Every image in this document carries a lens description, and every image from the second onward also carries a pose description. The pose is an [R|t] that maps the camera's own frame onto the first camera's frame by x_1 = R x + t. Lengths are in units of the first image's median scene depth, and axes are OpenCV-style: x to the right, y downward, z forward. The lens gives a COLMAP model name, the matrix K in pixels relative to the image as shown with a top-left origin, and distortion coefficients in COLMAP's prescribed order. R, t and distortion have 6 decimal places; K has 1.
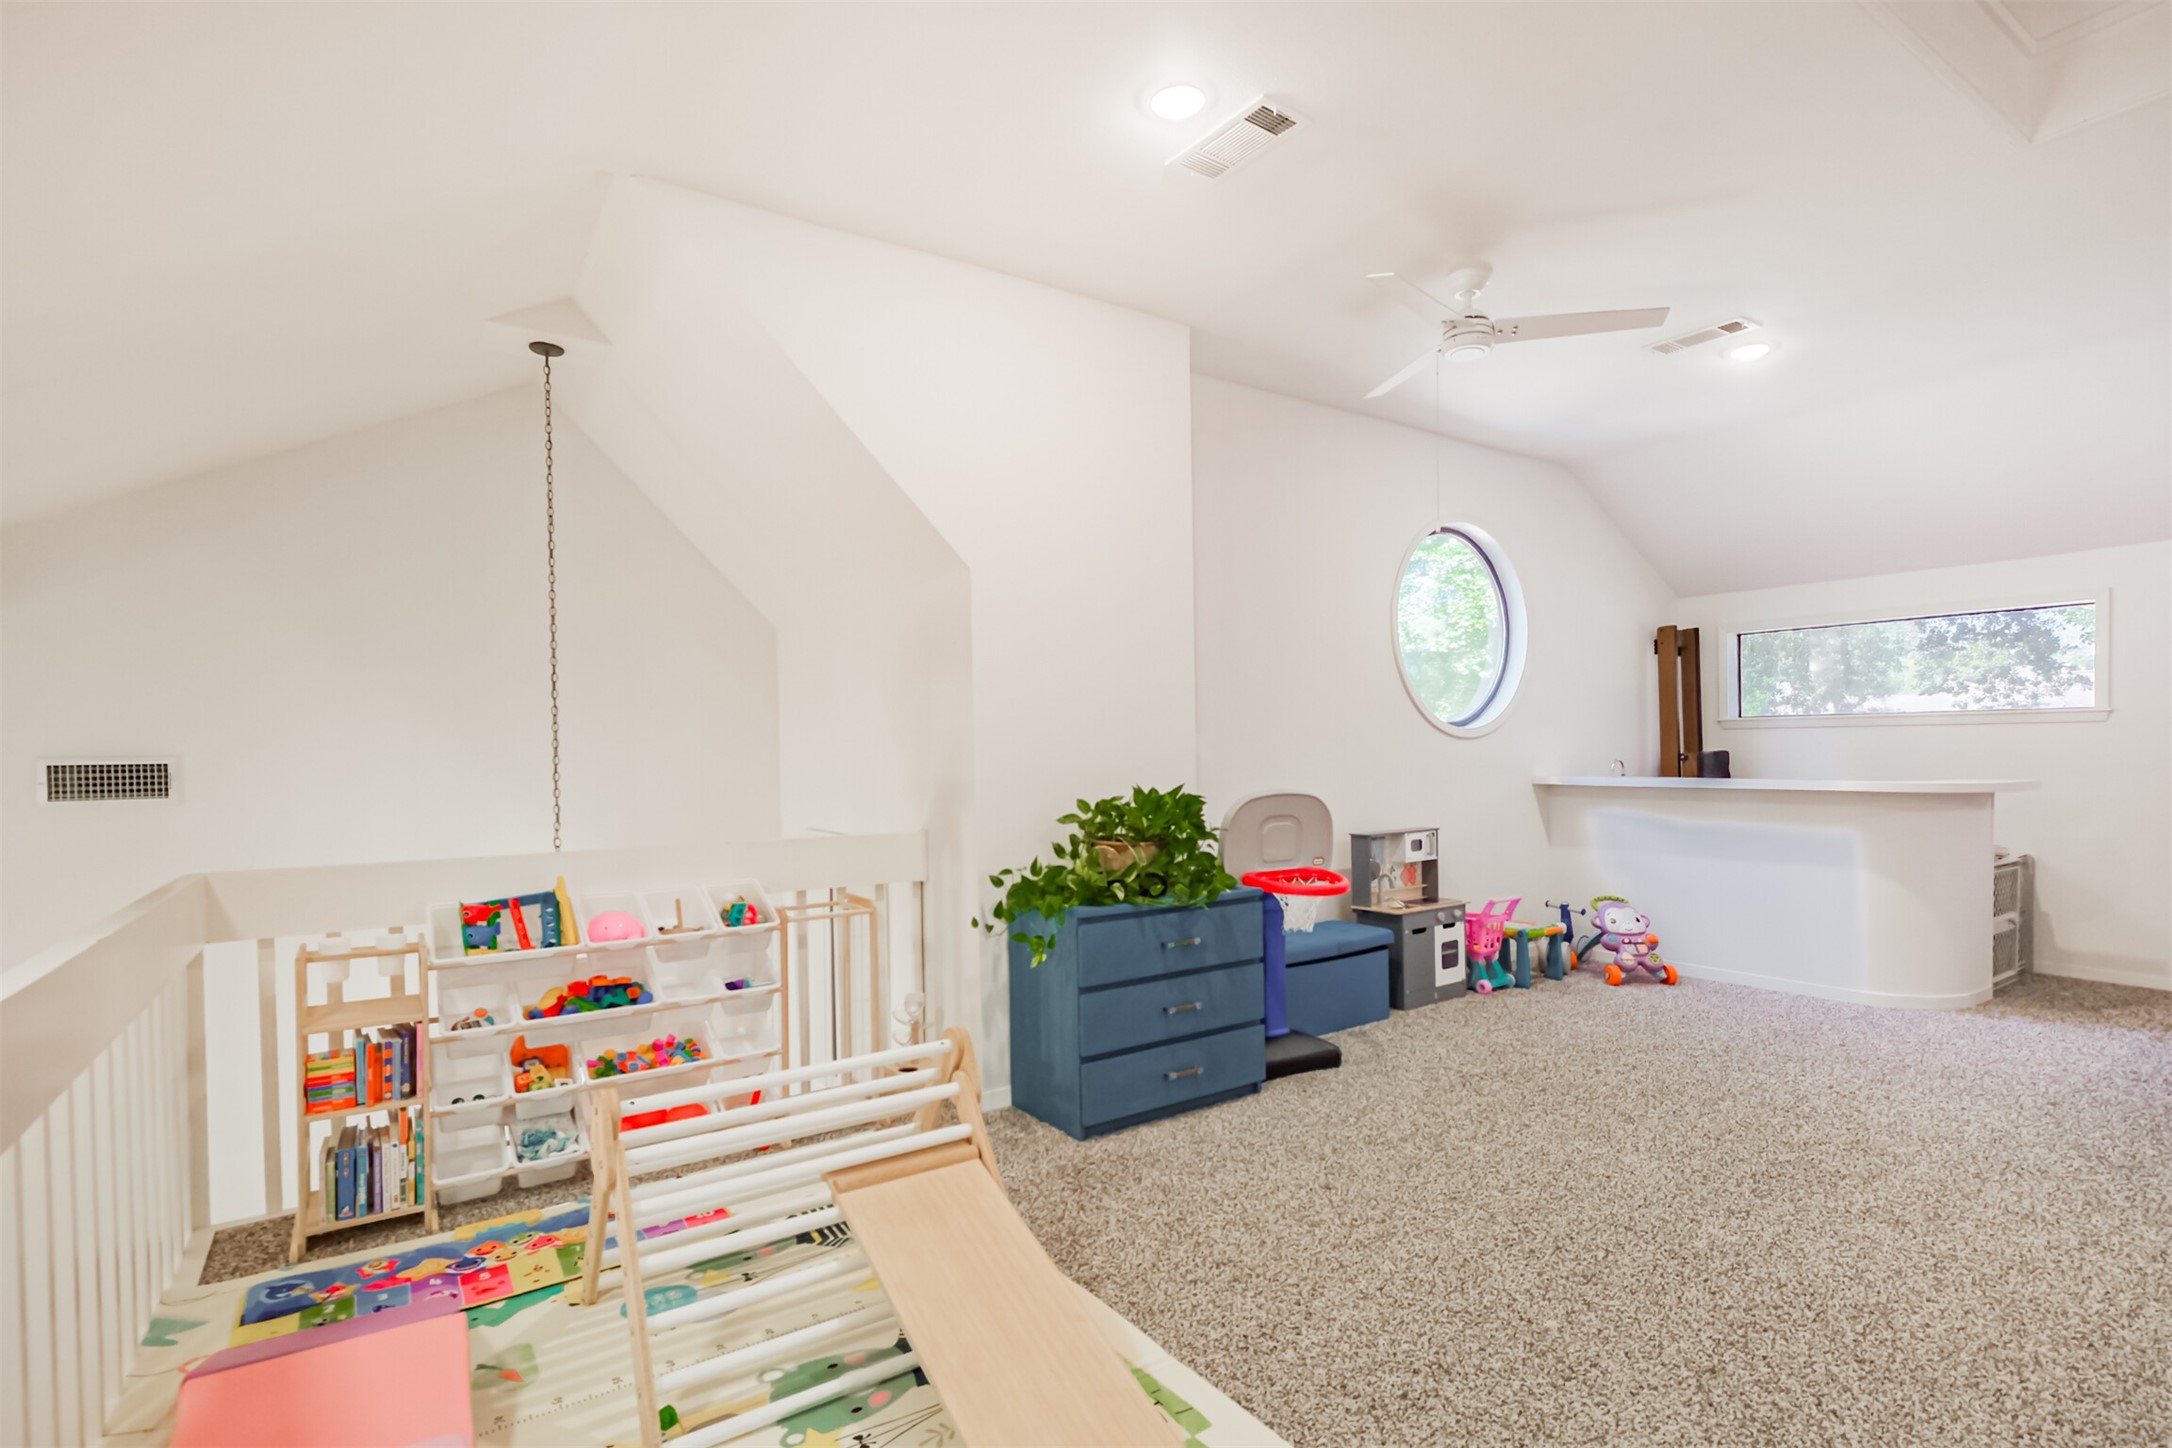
lens RADIAL K [[1022.3, 0, 1077.5], [0, 1022.3, 757.4], [0, 0, 1]] dist [-0.000642, -0.000456]
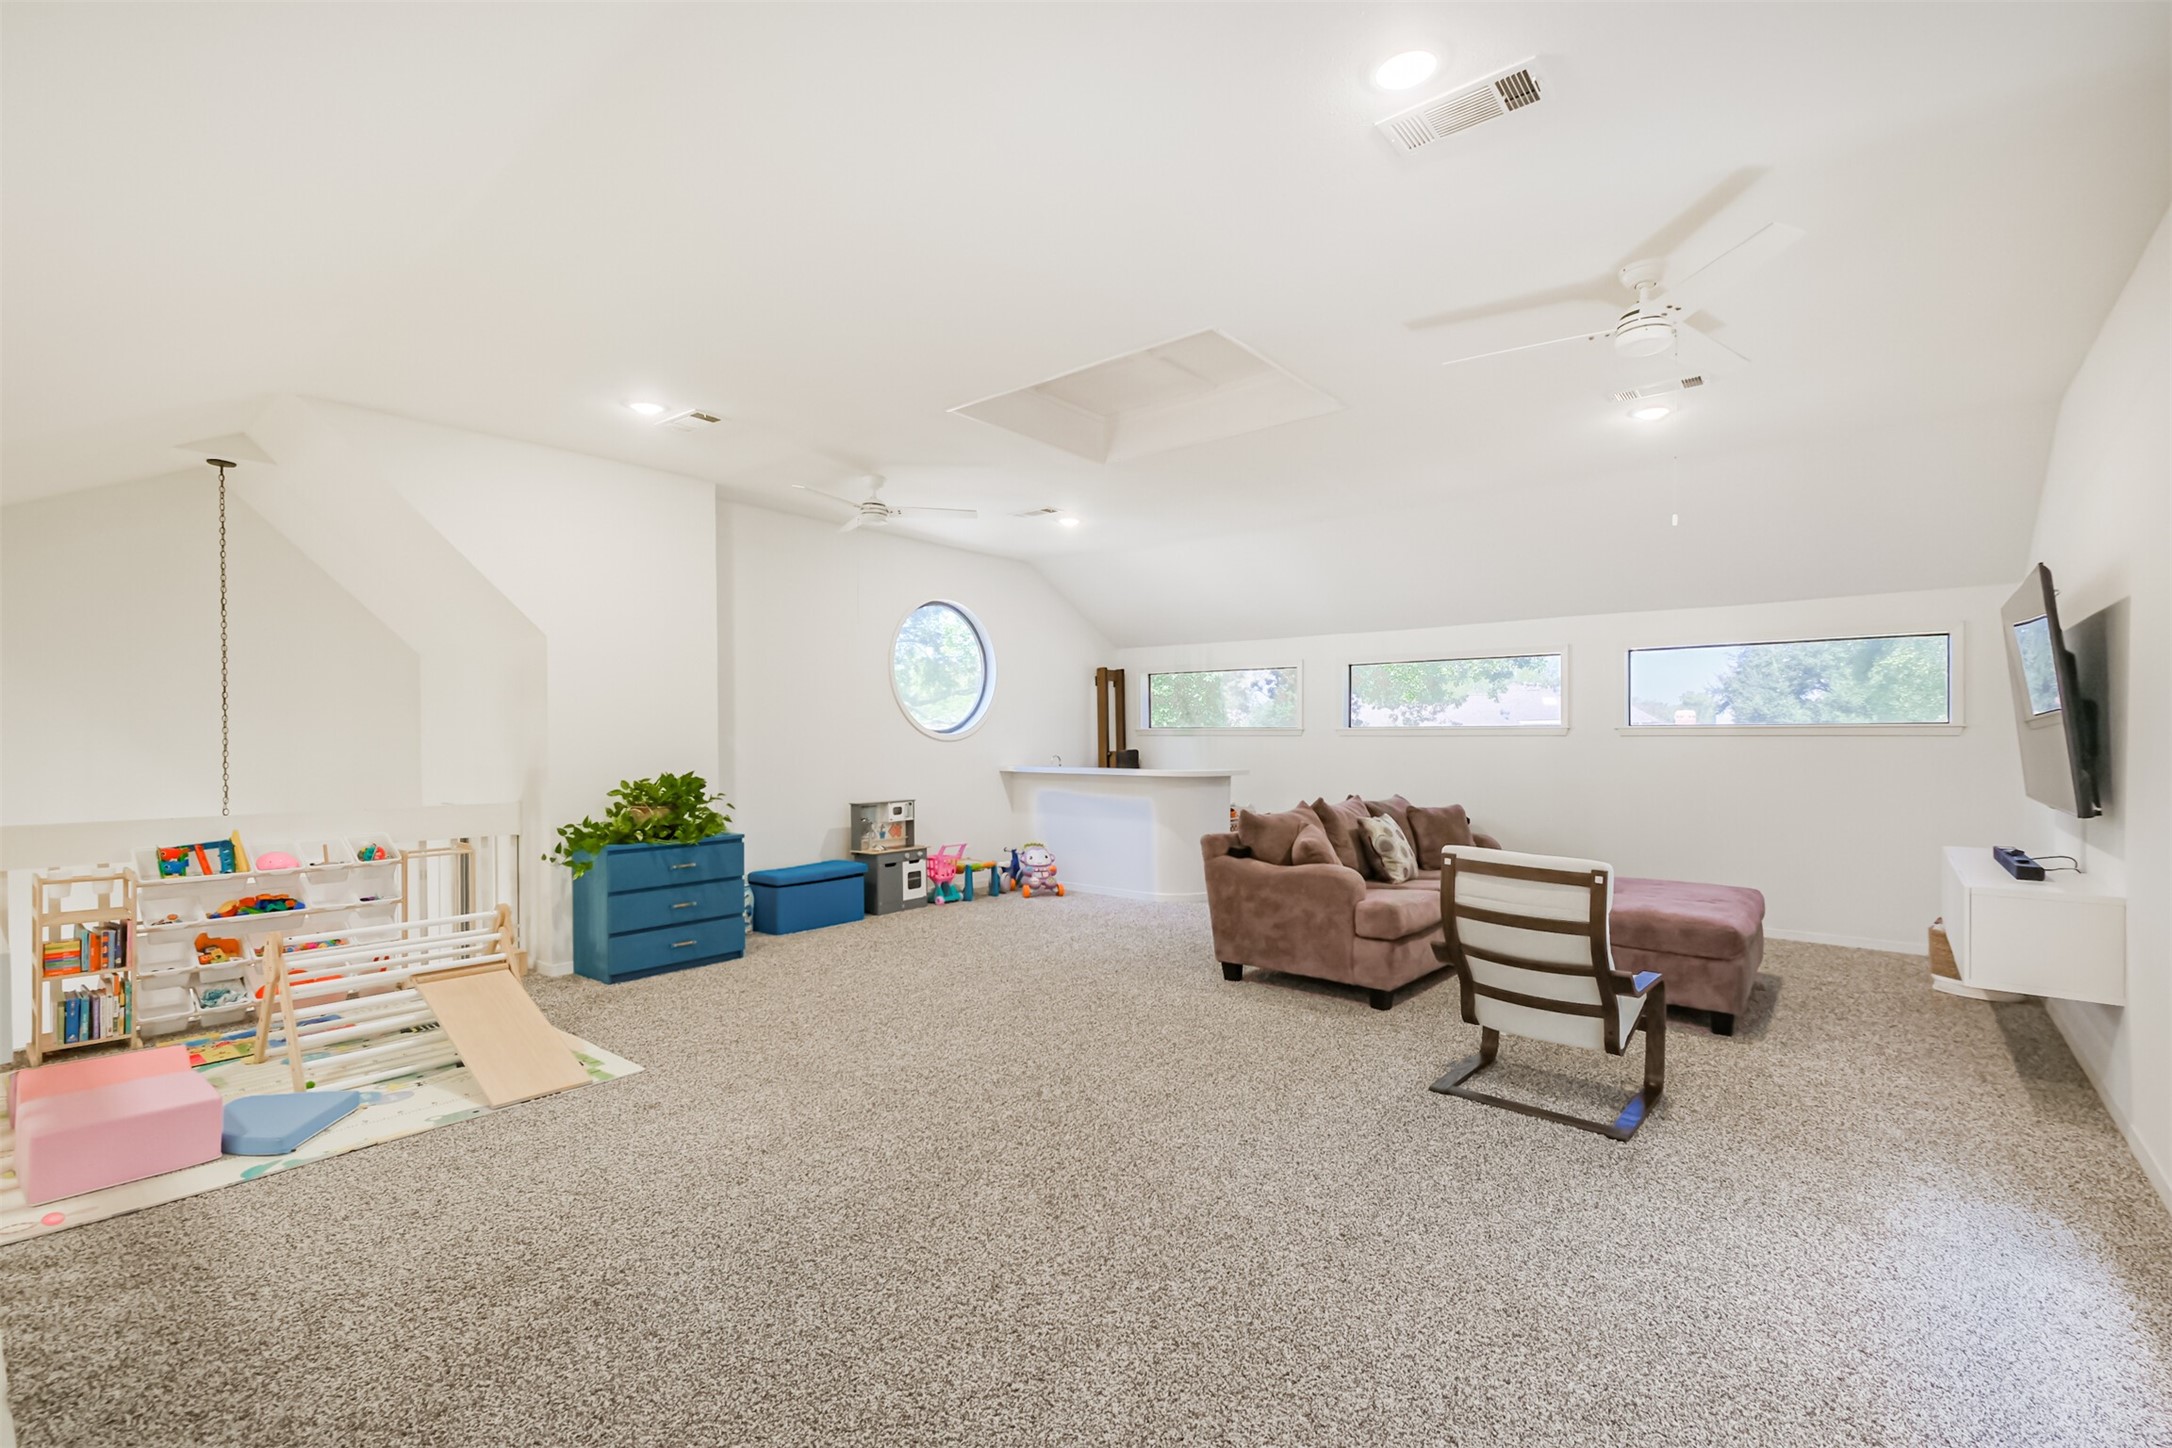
lens RADIAL K [[956.3, 0, 1089.2], [0, 956.3, 739.5], [0, 0, 1]] dist [0.005165, 0.000018]
pose [[0.958597, 0.011445, 0.284535, 0.306087], [-0.009963, 0.999928, -0.006657, -0.023626], [-0.284591, 0.003547, 0.958643, -0.730557]]
